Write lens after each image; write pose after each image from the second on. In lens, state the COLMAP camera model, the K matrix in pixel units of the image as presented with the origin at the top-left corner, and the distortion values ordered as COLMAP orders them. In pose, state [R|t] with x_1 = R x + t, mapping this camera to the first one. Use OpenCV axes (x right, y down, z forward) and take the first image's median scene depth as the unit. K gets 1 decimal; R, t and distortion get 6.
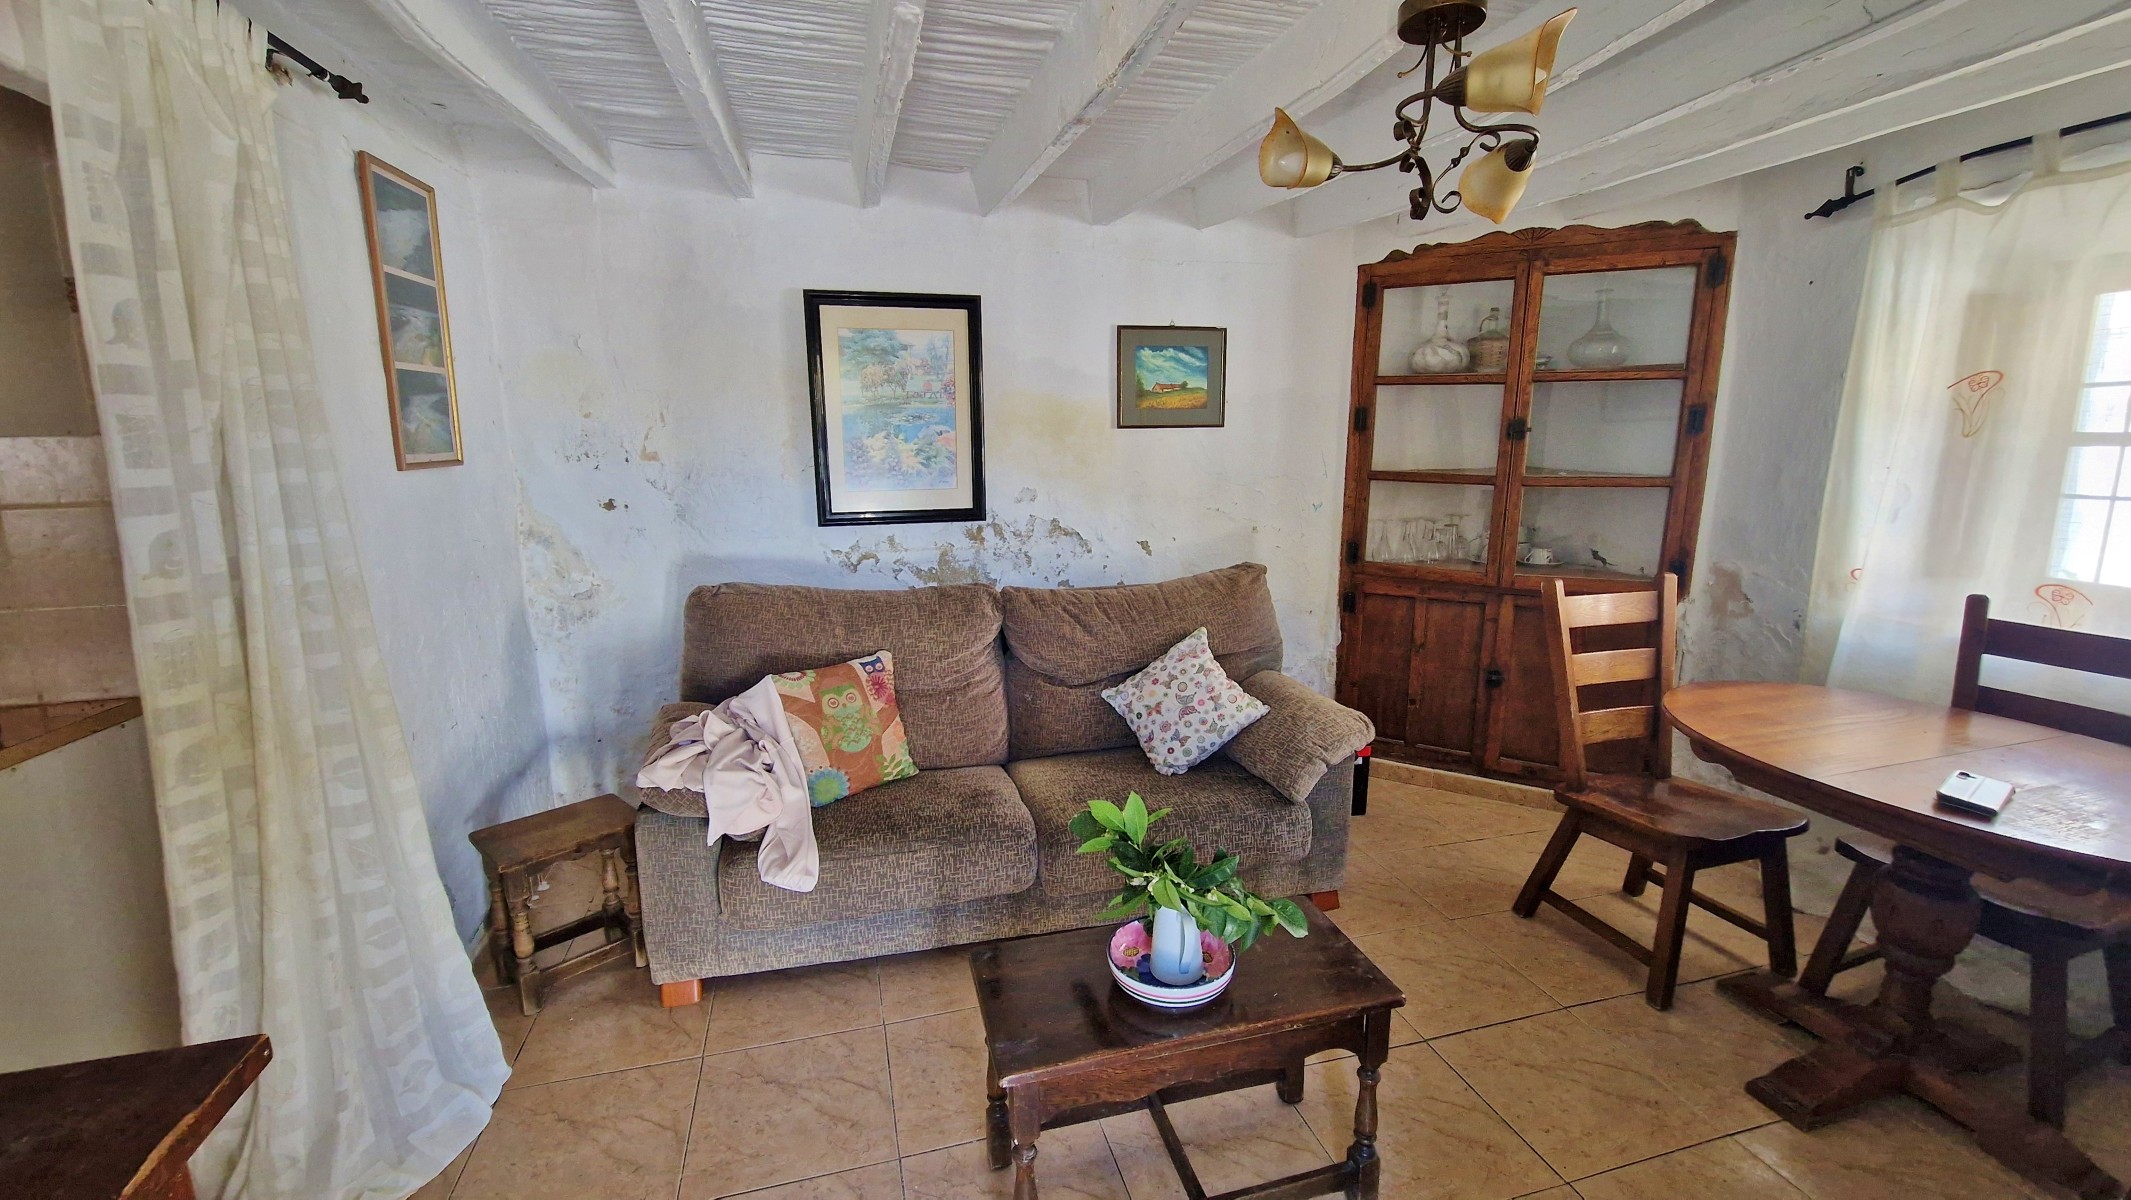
lens RADIAL K [[883.5, 0, 1065.5], [0, 883.5, 600.0], [0, 0, 1]] dist [0.044828, -0.011158]
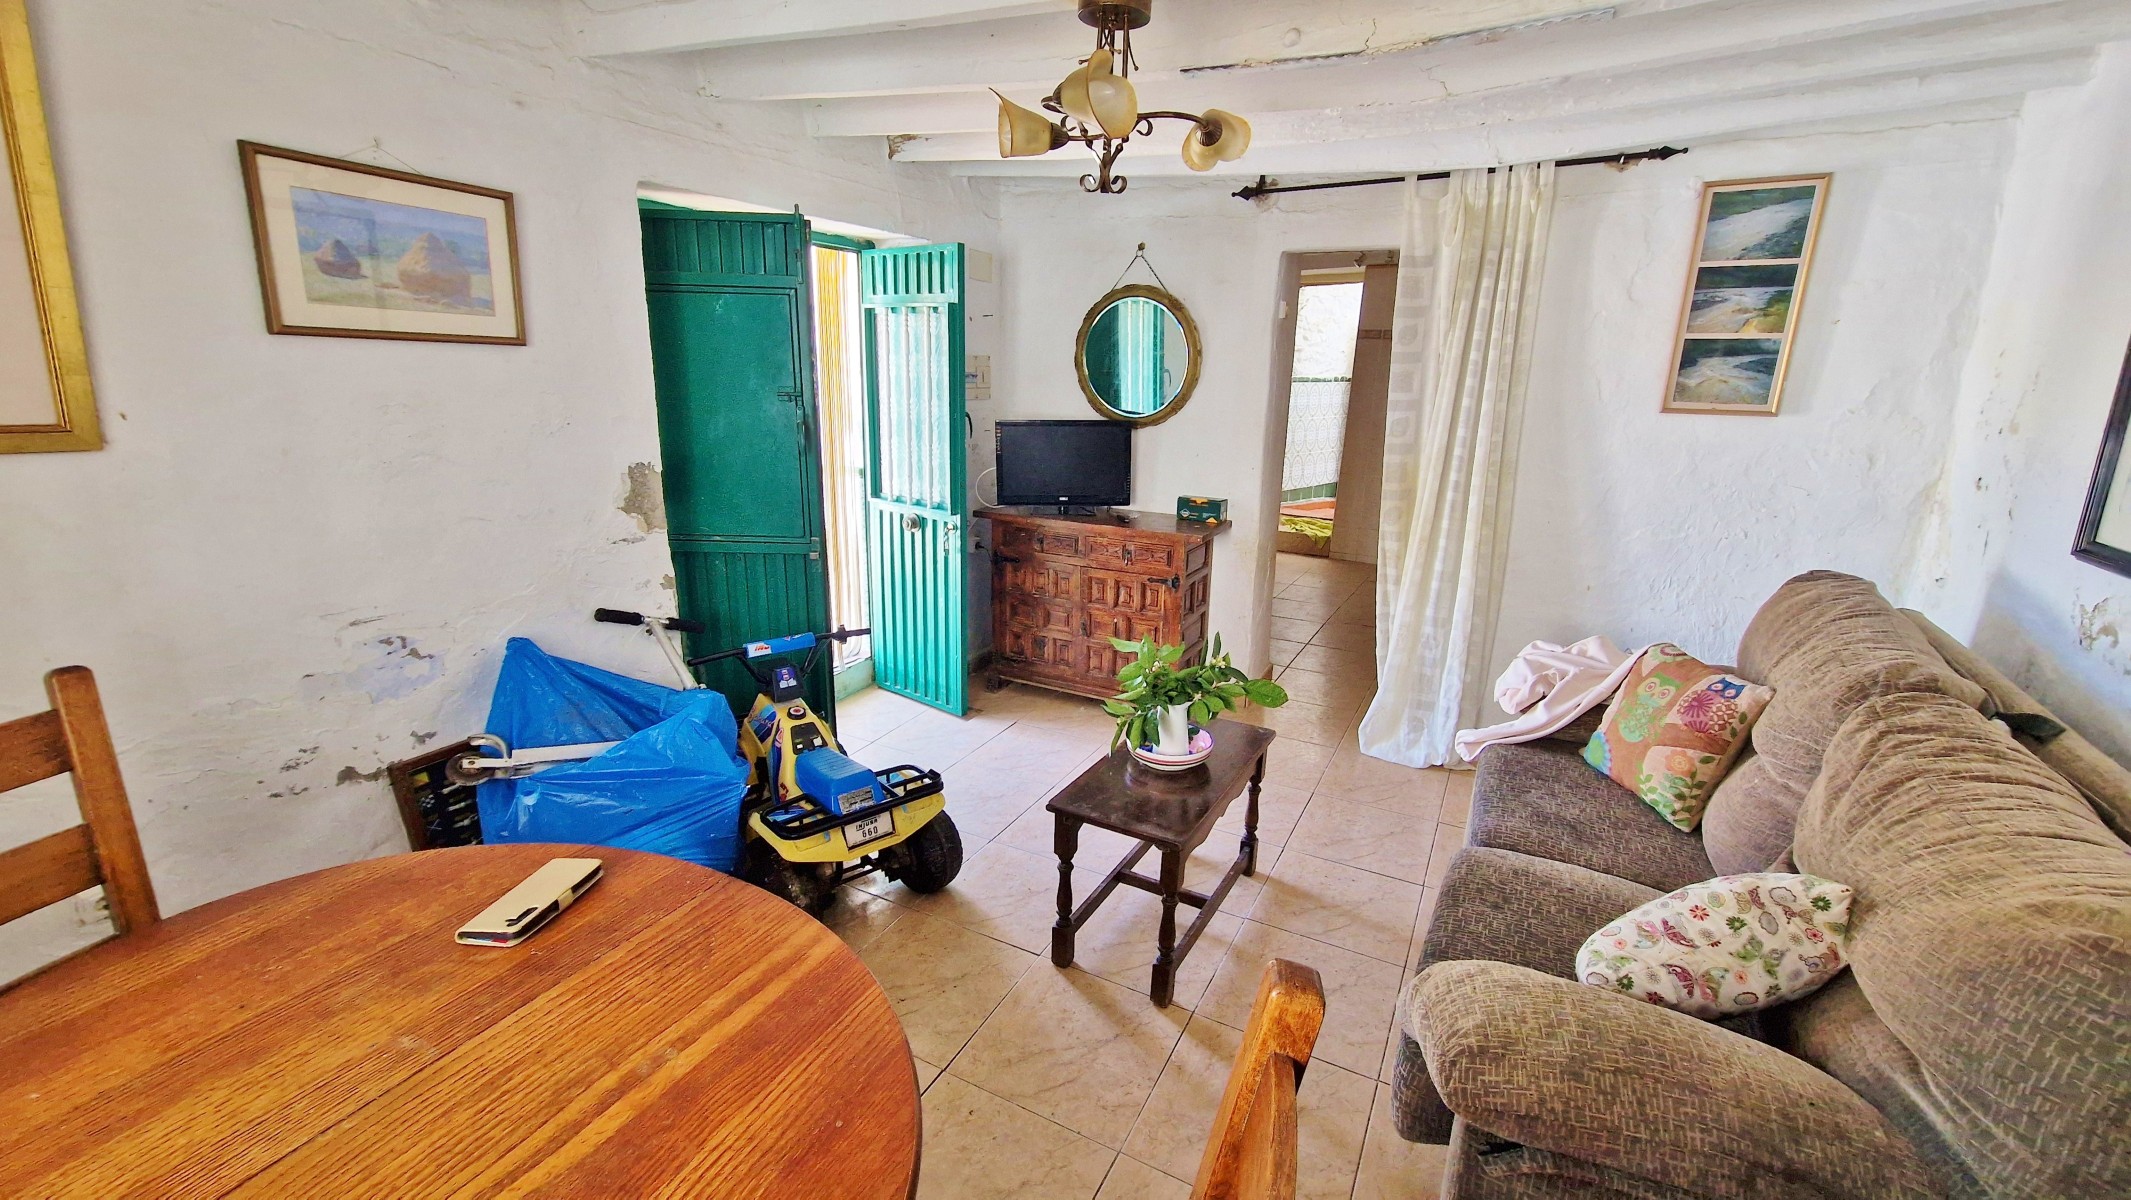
lens RADIAL K [[883.5, 0, 1065.5], [0, 883.5, 600.0], [0, 0, 1]] dist [0.044828, -0.011158]
pose [[-0.684815, 0.175330, -0.707310, 0.646334], [-0.162886, 0.909236, 0.383090, -0.181834], [0.710279, 0.377557, -0.594099, 0.887376]]
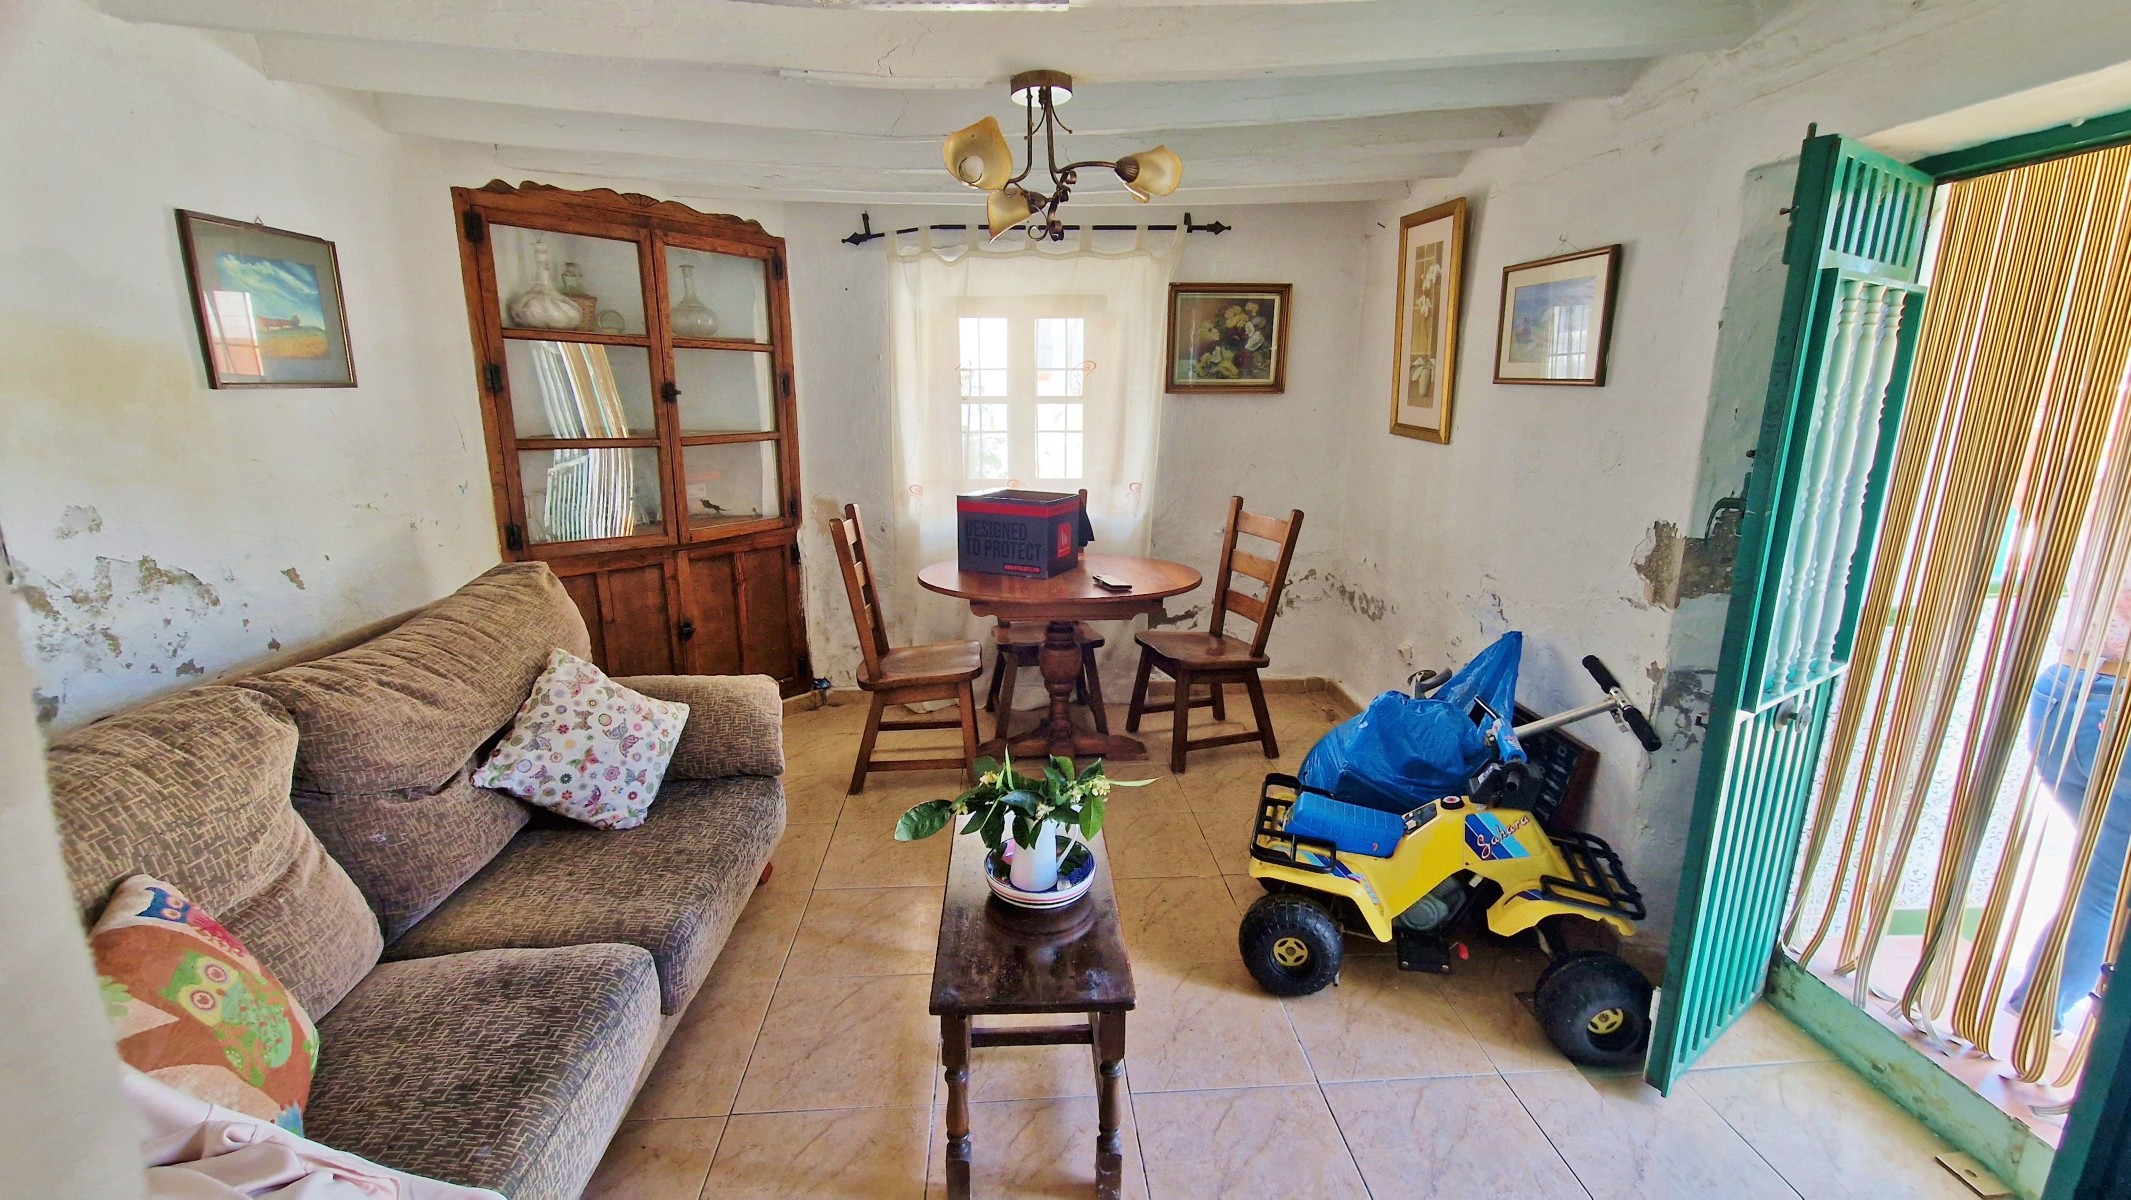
lens RADIAL K [[883.5, 0, 1065.5], [0, 883.5, 600.0], [0, 0, 1]] dist [0.044828, -0.011158]
pose [[0.205886, -0.229751, 0.951223, -0.467052], [0.184732, 0.963696, 0.192780, -0.075306], [-0.960981, 0.136031, 0.240854, 0.349176]]
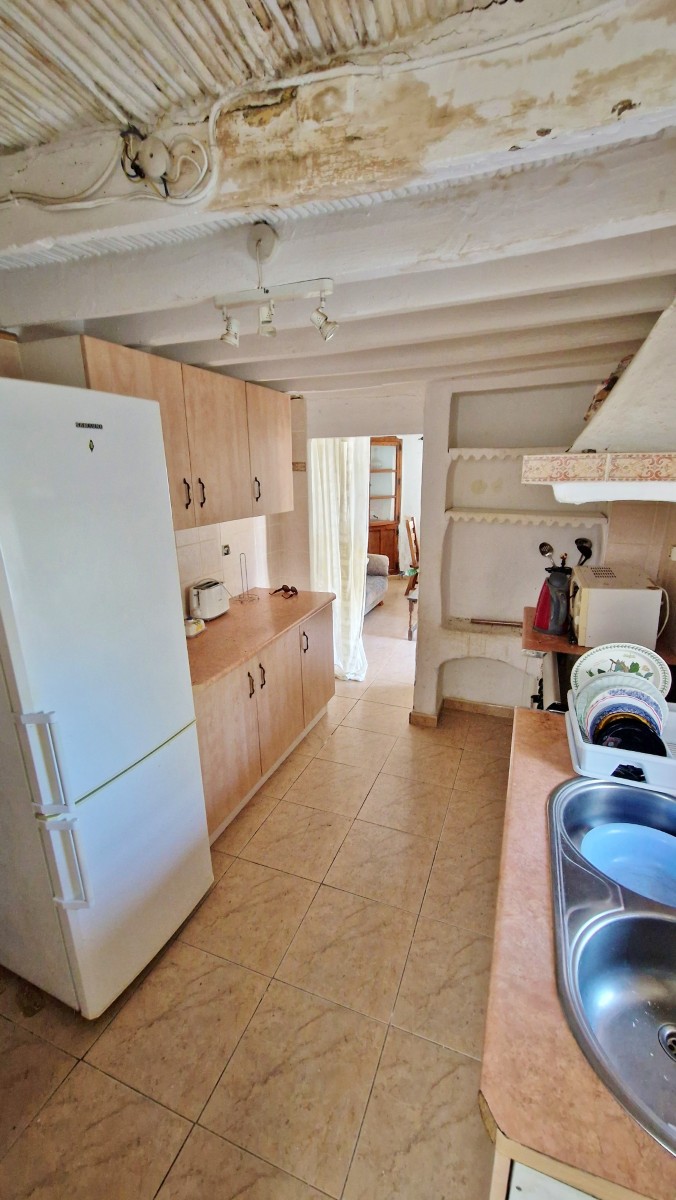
lens RADIAL K [[497.5, 0, 338.0], [0, 497.5, 600.0], [0, 0, 1]] dist [0.044828, -0.011158]
pose [[0.606039, -0.219914, 0.764431, -1.368967], [0.174895, 0.974345, 0.141647, -0.040286], [-0.775970, 0.047852, 0.628953, -0.230082]]
